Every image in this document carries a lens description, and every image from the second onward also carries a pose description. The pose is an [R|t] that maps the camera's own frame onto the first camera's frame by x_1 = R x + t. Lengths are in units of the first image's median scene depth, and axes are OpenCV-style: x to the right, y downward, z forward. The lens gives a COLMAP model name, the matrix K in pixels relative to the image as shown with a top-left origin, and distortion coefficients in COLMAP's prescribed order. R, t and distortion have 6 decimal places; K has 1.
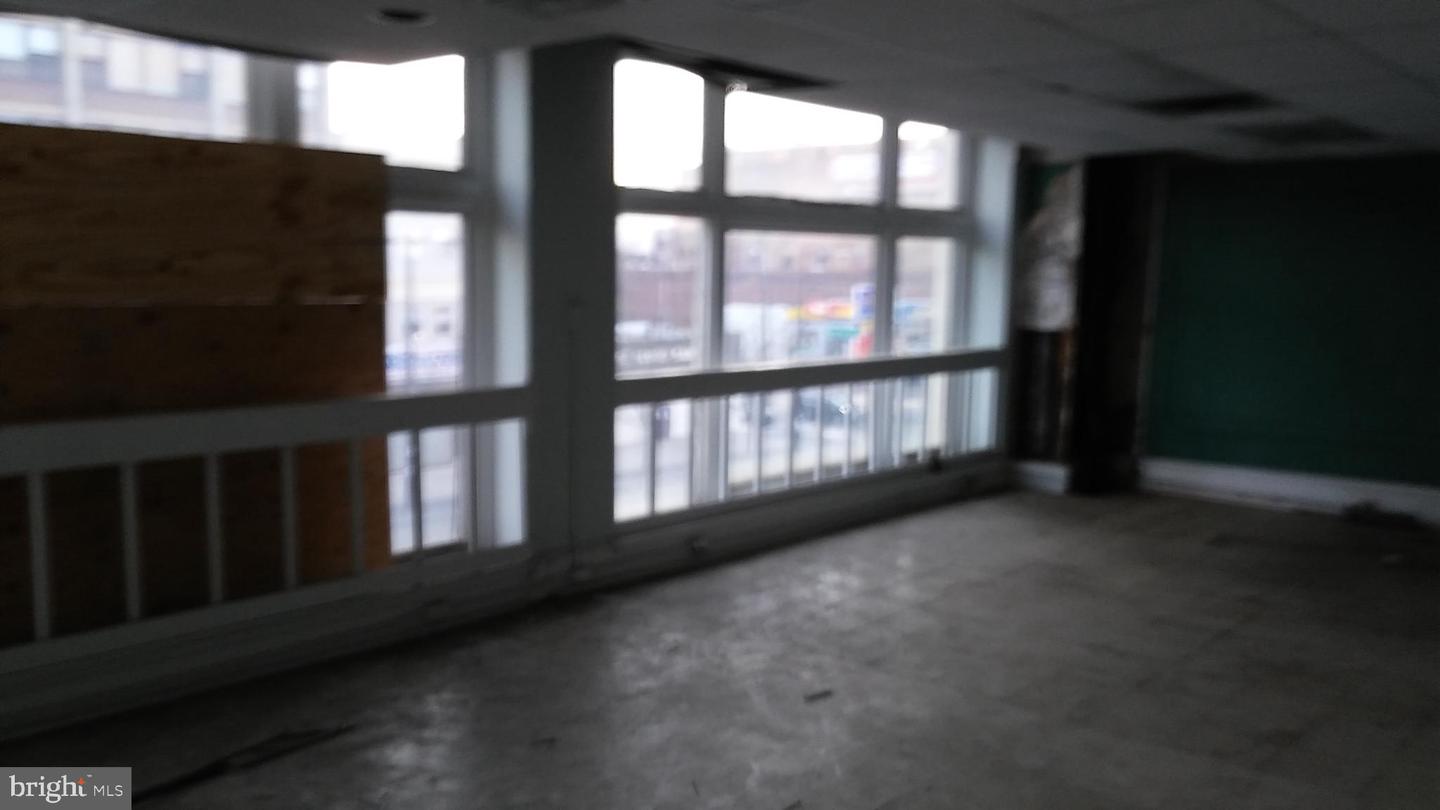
lens RADIAL K [[1219.3, 0, 720.0], [0, 1219.3, 405.0], [0, 0, 1]] dist [0.106757, 0.000974]
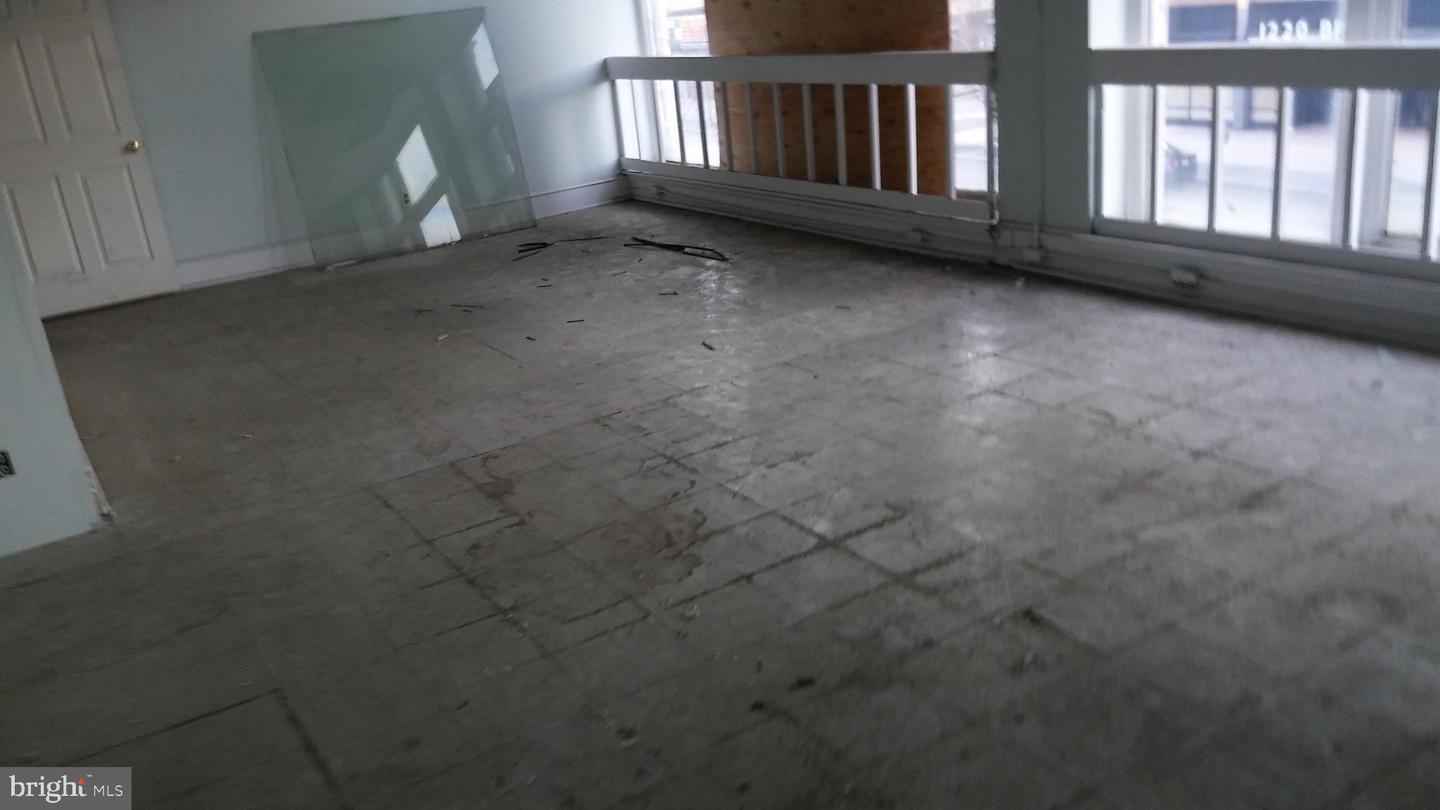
lens RADIAL K [[1219.3, 0, 720.0], [0, 1219.3, 405.0], [0, 0, 1]] dist [0.106757, 0.000974]
pose [[-0.297815, 0.327598, -0.896652, 1.195757], [0.002761, 0.939565, 0.342360, -0.118972], [0.954620, 0.099485, -0.280721, 1.389150]]
